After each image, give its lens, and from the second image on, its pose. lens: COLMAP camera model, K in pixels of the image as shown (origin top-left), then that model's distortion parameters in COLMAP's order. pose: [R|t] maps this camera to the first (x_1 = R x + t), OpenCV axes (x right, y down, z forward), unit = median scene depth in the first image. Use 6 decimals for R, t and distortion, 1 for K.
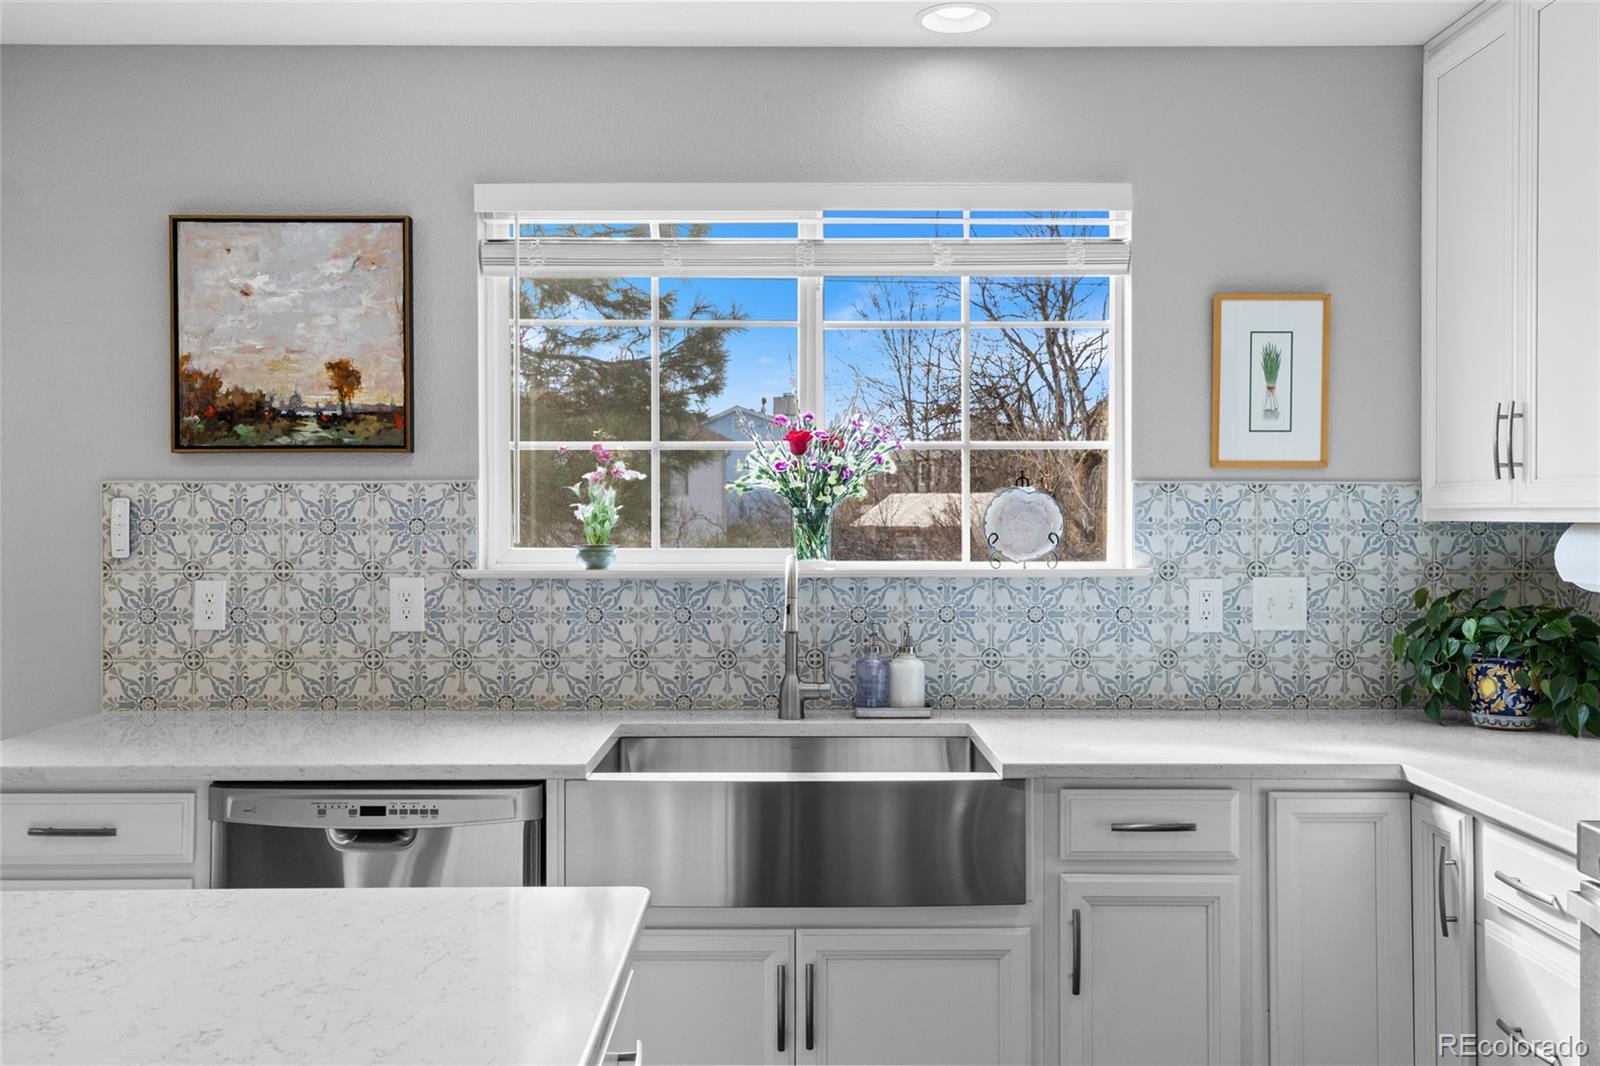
lens RADIAL K [[1328.0, 0, 800.1], [0, 1328.0, 515.7], [0, 0, 1]] dist [0.027096, 0.001243]
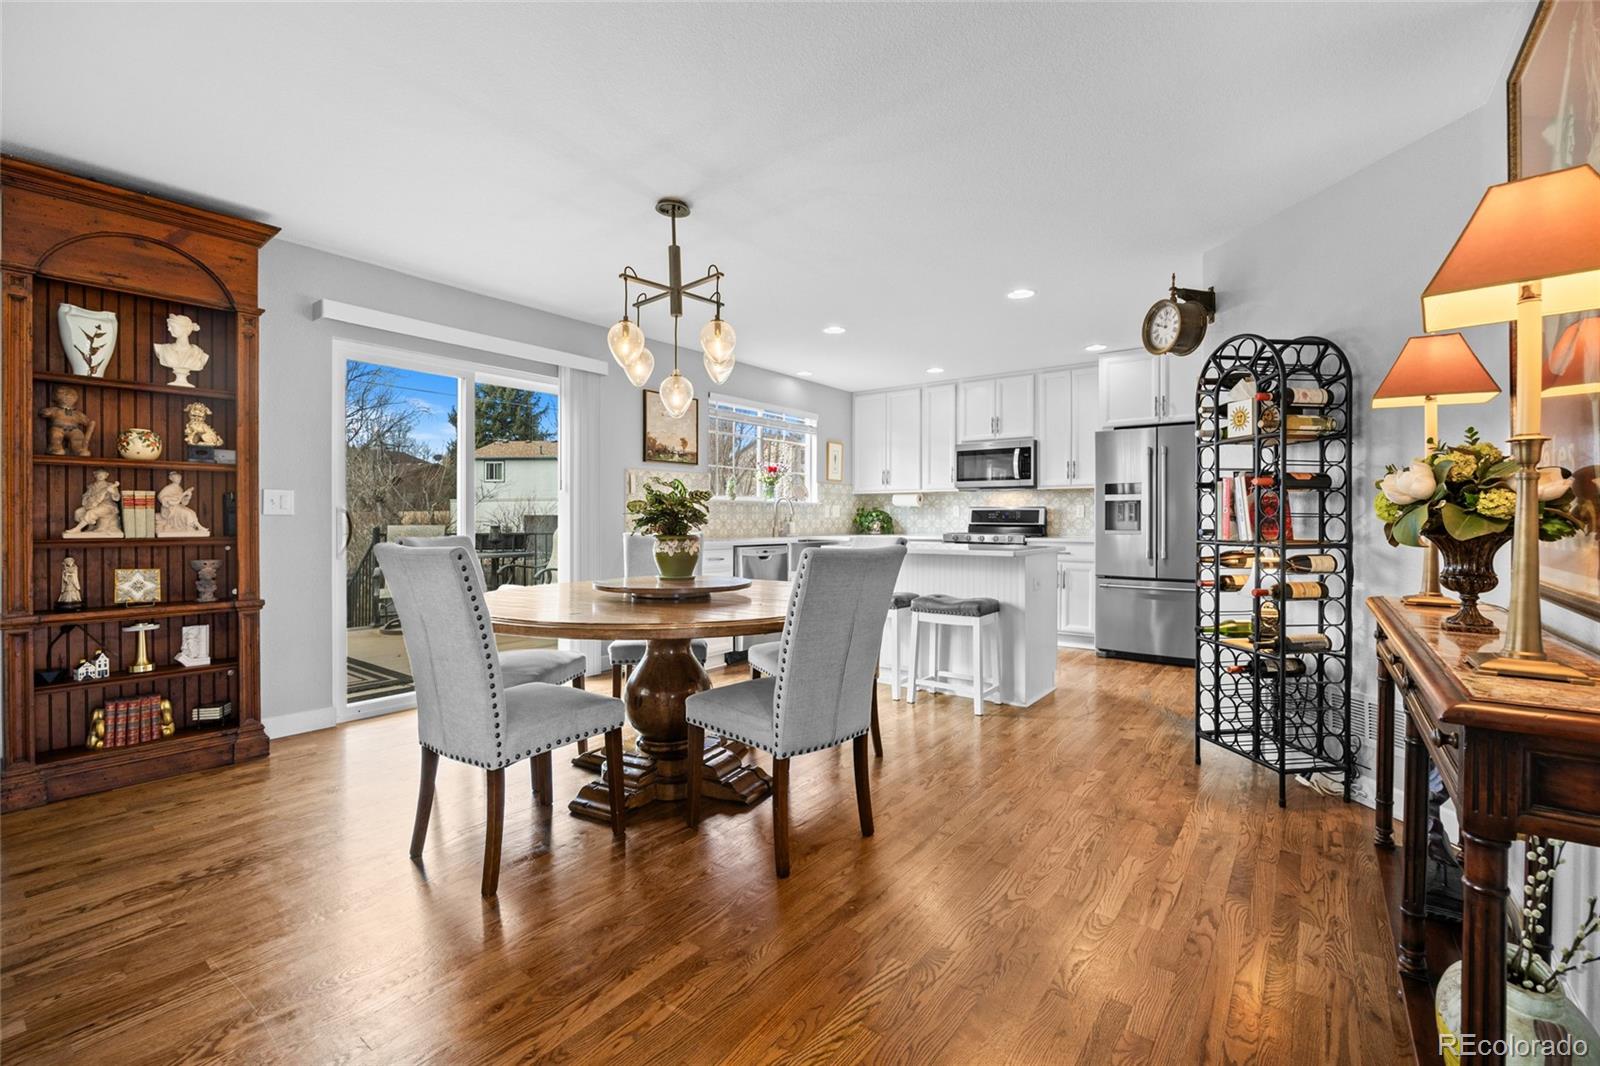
lens RADIAL K [[688.7, 0, 802.3], [0, 688.7, 522.0], [0, 0, 1]] dist [-0.003014, -0.000220]
pose [[0.612331, -0.002024, 0.790599, -1.561220], [-0.001772, 0.999991, 0.003933, 0.093781], [-0.790599, -0.003809, 0.612322, -0.339694]]
